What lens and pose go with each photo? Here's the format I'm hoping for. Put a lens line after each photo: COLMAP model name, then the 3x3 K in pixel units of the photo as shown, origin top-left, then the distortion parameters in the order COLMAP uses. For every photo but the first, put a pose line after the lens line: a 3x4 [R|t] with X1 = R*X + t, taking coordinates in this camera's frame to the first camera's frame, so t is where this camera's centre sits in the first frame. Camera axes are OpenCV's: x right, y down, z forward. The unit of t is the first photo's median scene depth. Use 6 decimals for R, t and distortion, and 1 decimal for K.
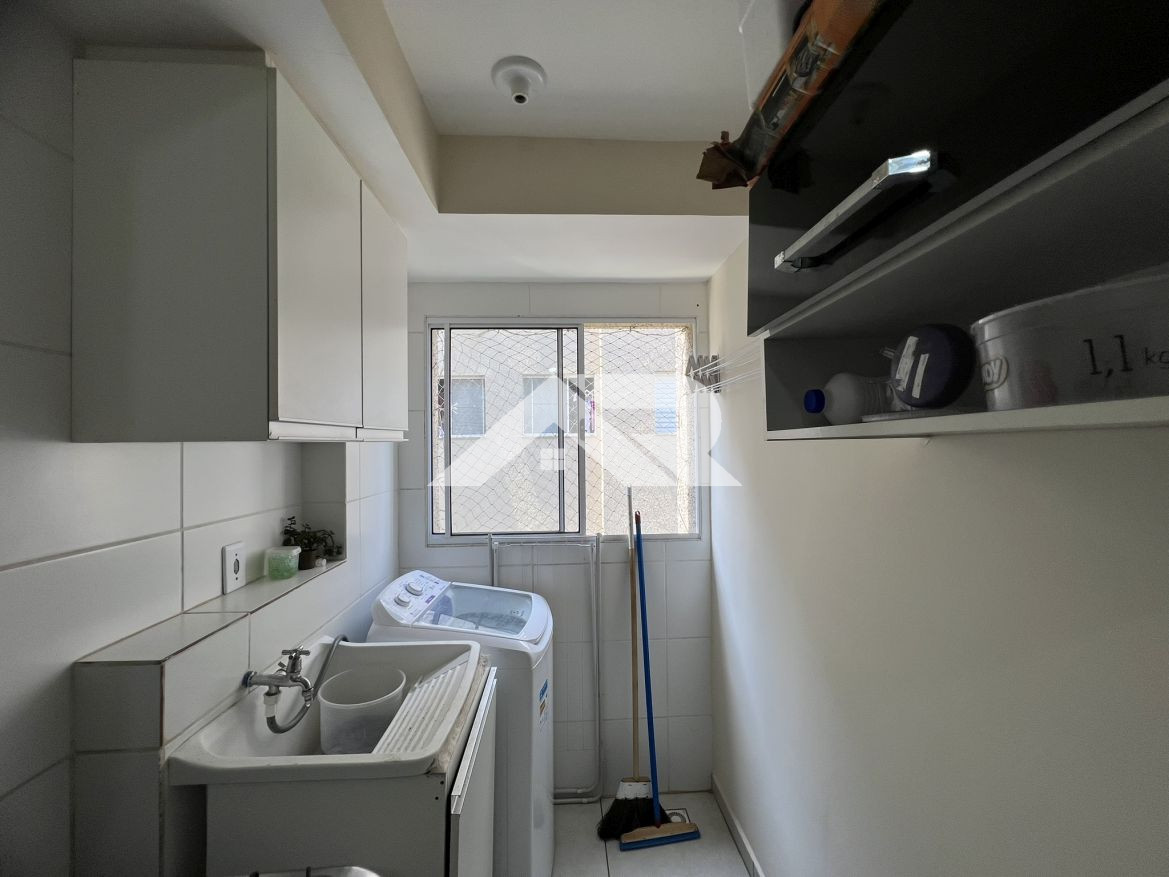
lens RADIAL K [[465.5, 0, 585.6], [0, 465.5, 438.8], [0, 0, 1]] dist [-0.001869, -0.000040]
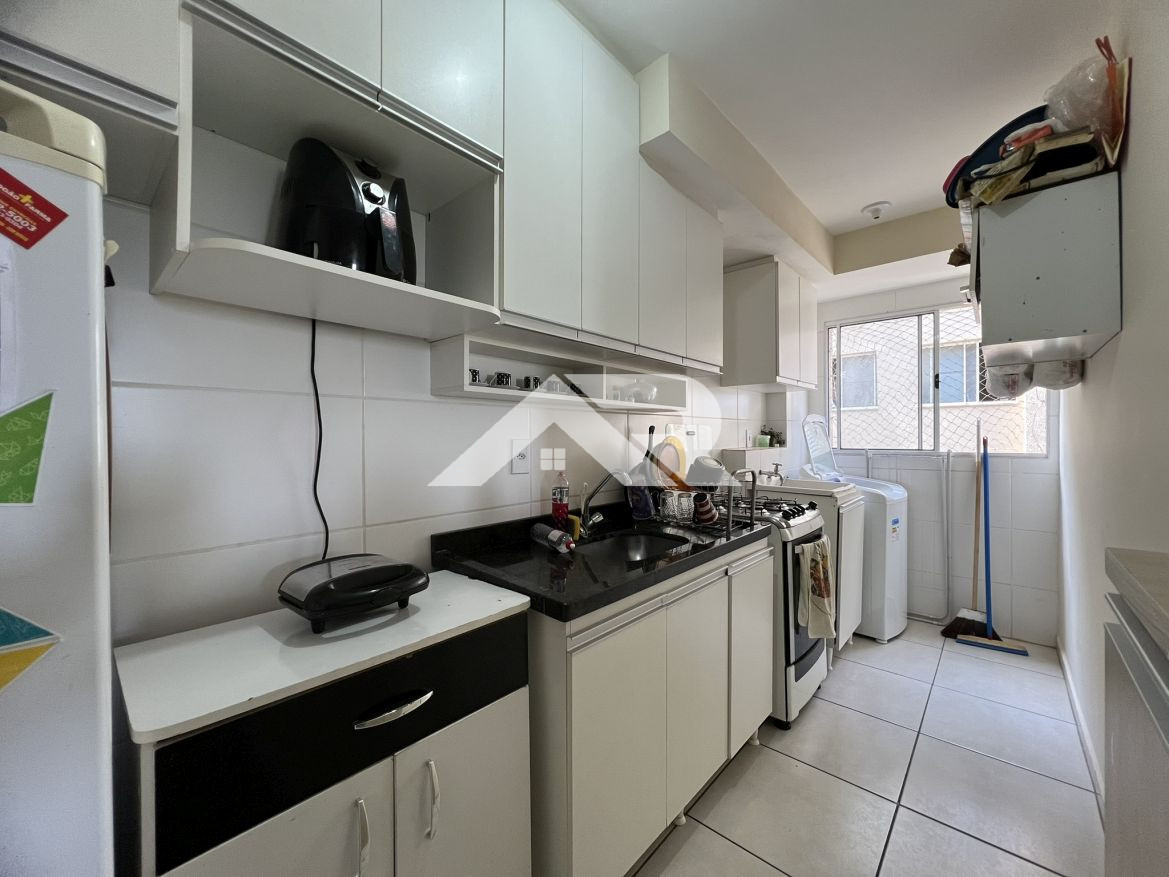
lens RADIAL K [[465.5, 0, 591.2], [0, 465.5, 435.2], [0, 0, 1]] dist [-0.001869, -0.000040]
pose [[0.714068, 0.007836, -0.700033, 0.249042], [0.007907, 0.999783, 0.019257, 0.117012], [0.700032, -0.019286, 0.713851, -0.848268]]
